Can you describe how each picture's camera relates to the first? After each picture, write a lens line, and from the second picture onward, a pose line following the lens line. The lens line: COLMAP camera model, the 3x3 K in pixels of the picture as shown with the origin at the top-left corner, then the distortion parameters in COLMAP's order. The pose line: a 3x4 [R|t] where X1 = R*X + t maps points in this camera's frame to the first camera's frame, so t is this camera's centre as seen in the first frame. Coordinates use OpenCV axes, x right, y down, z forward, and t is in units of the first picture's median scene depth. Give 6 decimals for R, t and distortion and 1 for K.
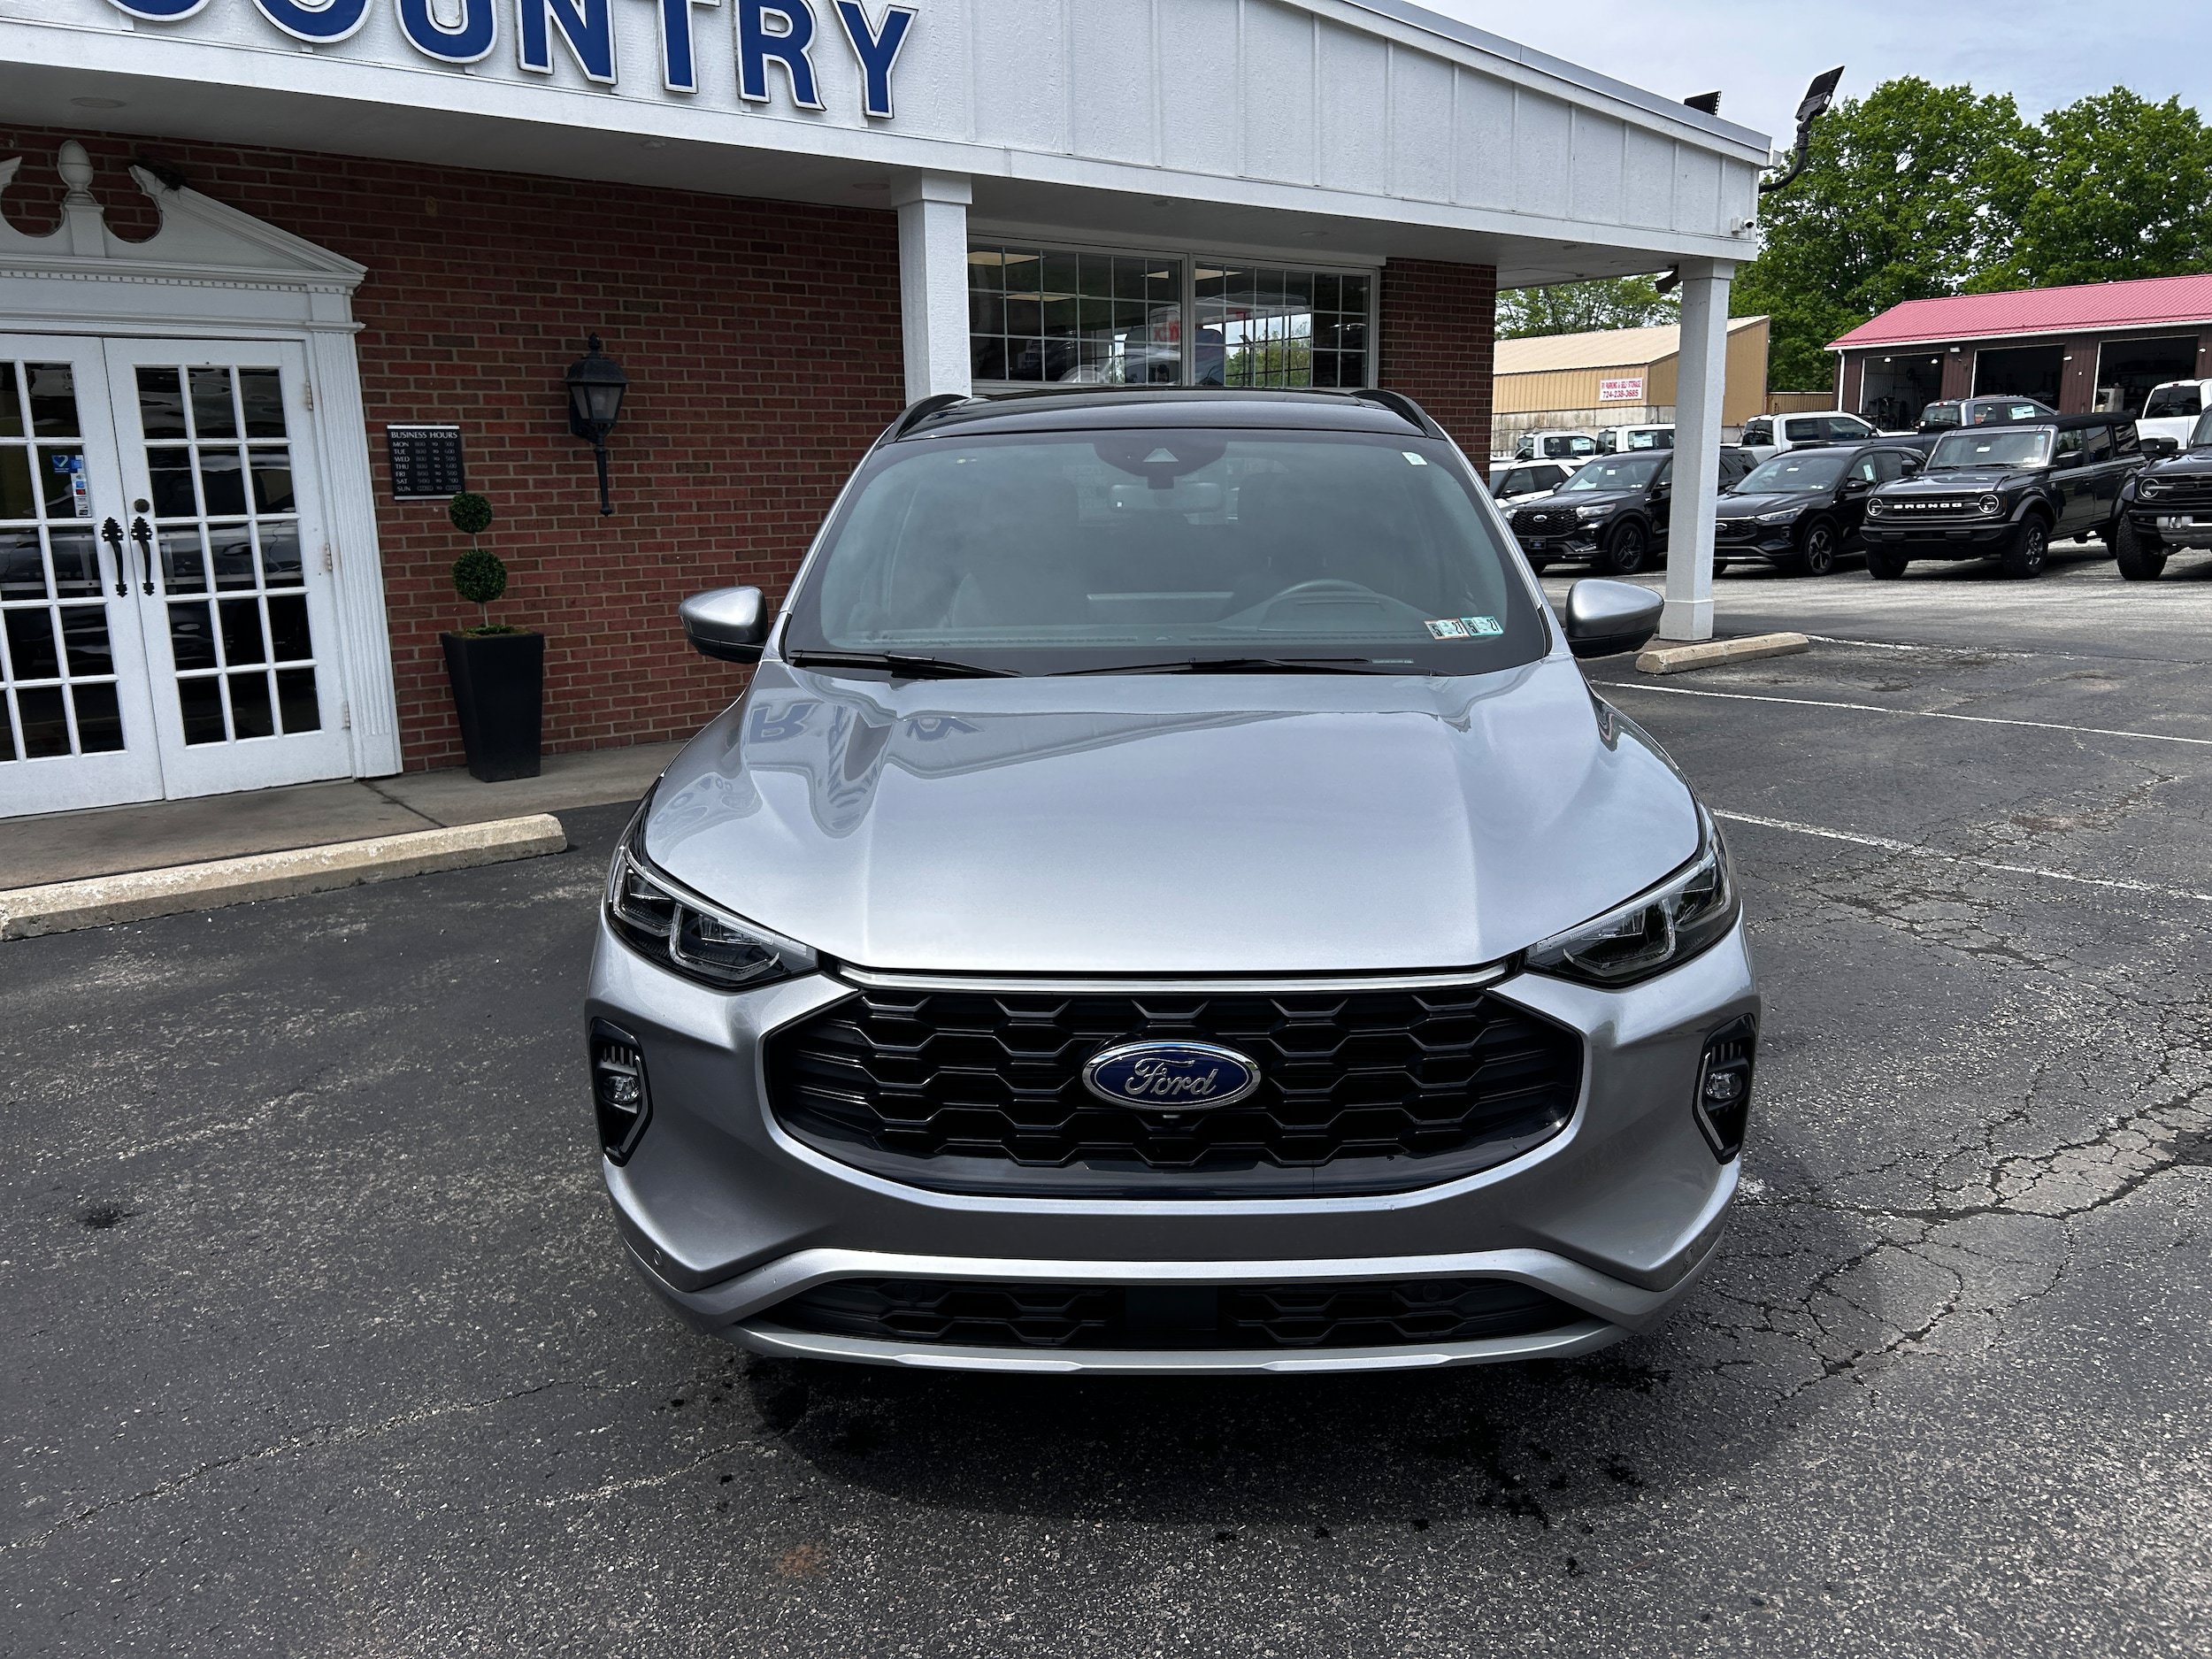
lens RADIAL K [[1663.8, 0, 1114.5], [0, 1663.8, 815.1], [0, 0, 1]] dist [0.032906, -0.031262]
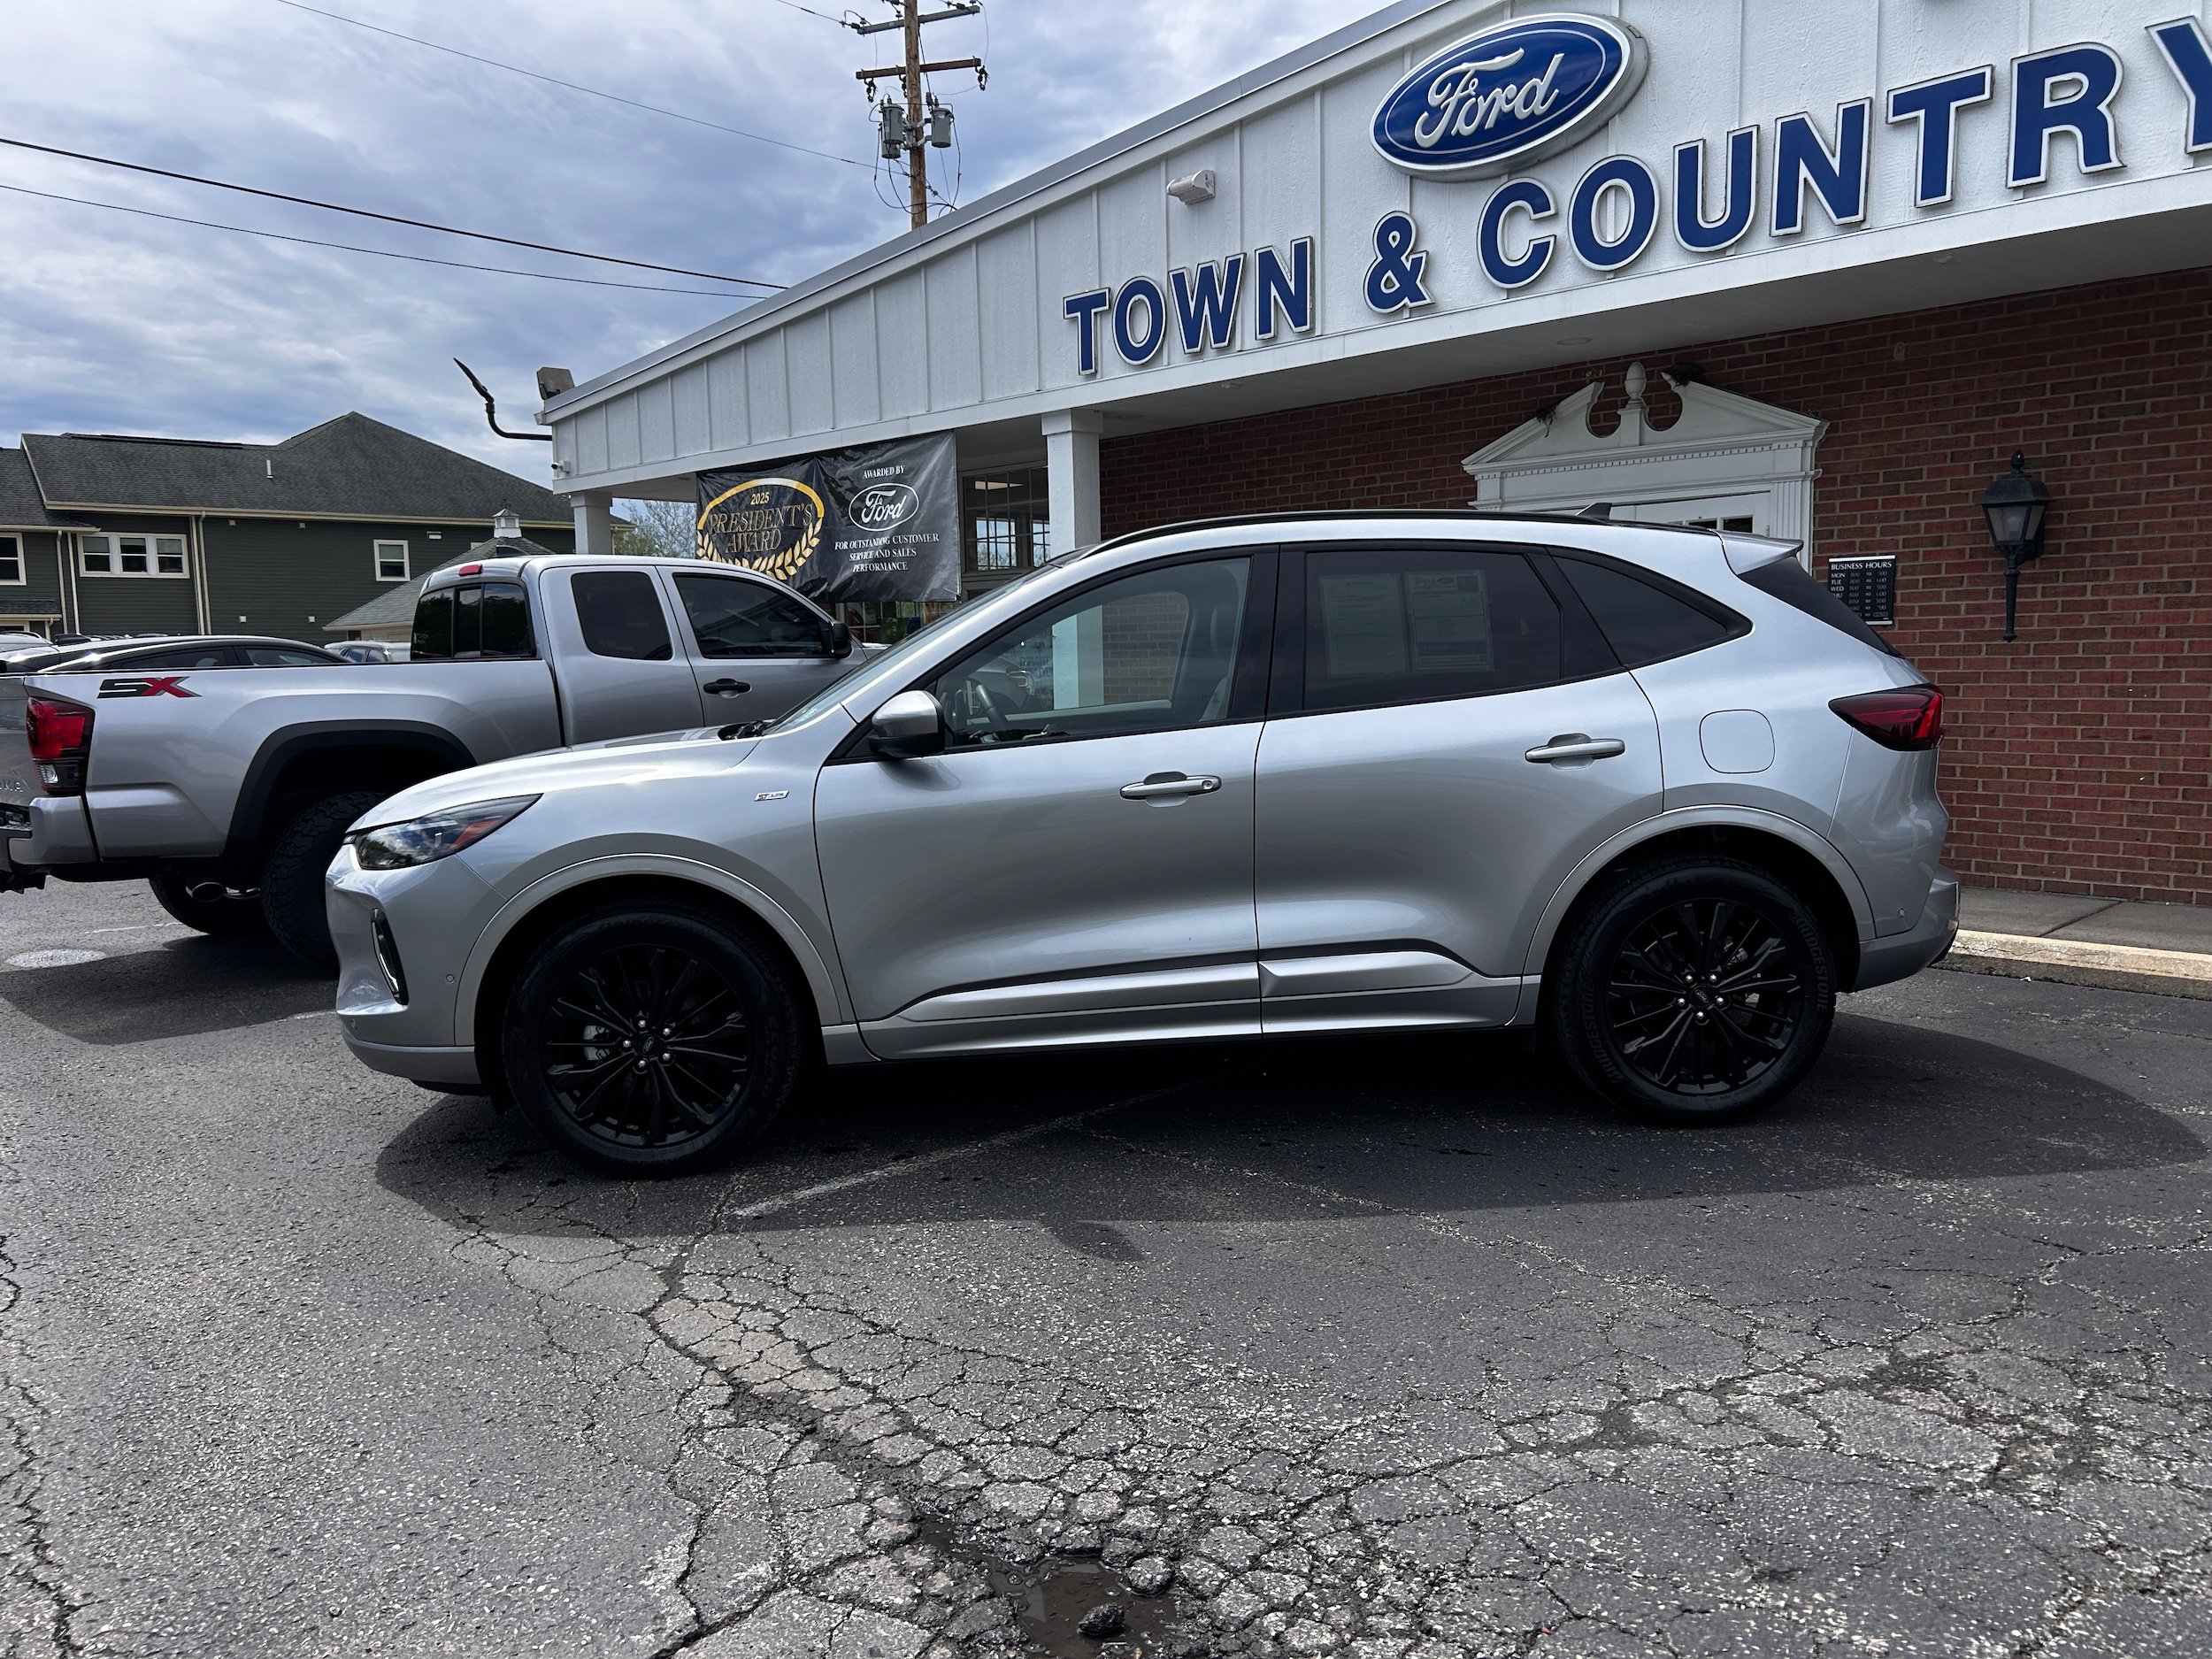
lens RADIAL K [[1660.4, 0, 1131.7], [0, 1660.4, 845.6], [0, 0, 1]] dist [0.047712, -0.049228]
pose [[0.083128, 0.130510, -0.987956, 0.639374], [-0.187597, 0.975712, 0.113108, -0.086527], [0.978722, 0.175935, 0.105593, 0.464788]]
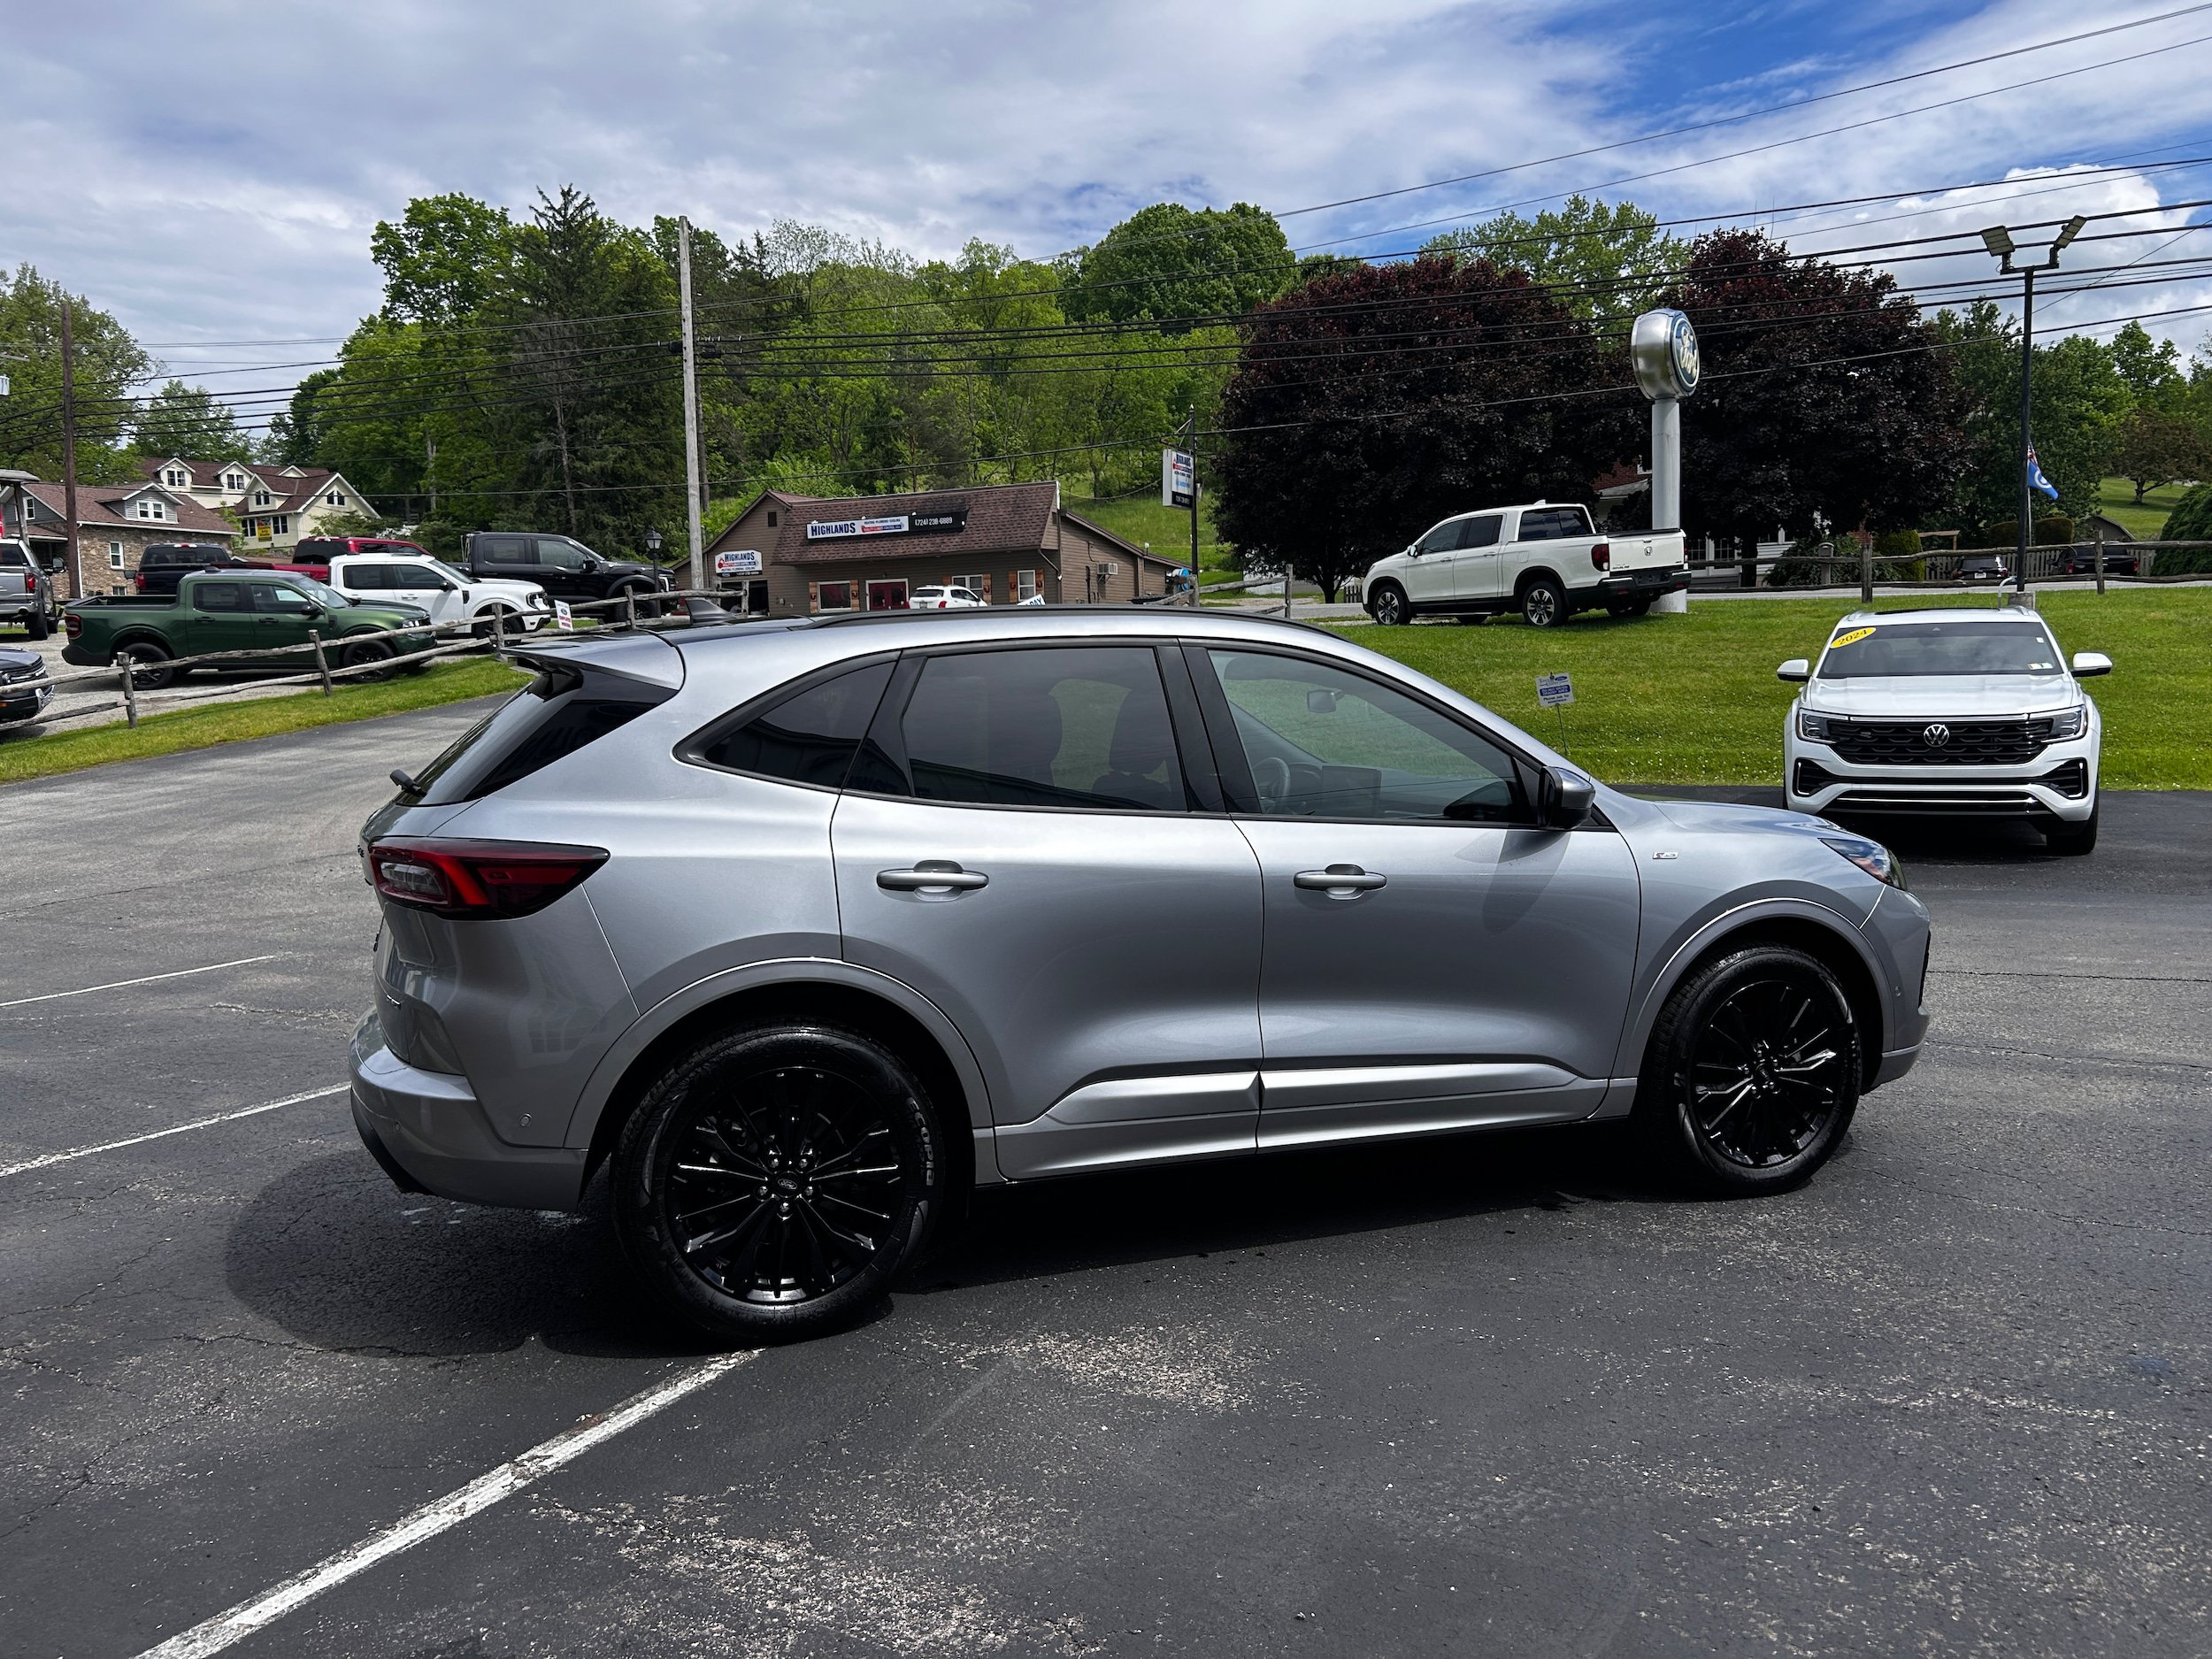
lens RADIAL K [[1672.6, 0, 1099.3], [0, 1672.6, 846.3], [0, 0, 1]] dist [0.046268, -0.051229]
pose [[-0.379598, -0.061885, 0.923079, -0.539858], [0.221599, 0.962633, 0.155665, -0.153036], [-0.898220, 0.263644, -0.351700, 0.775696]]
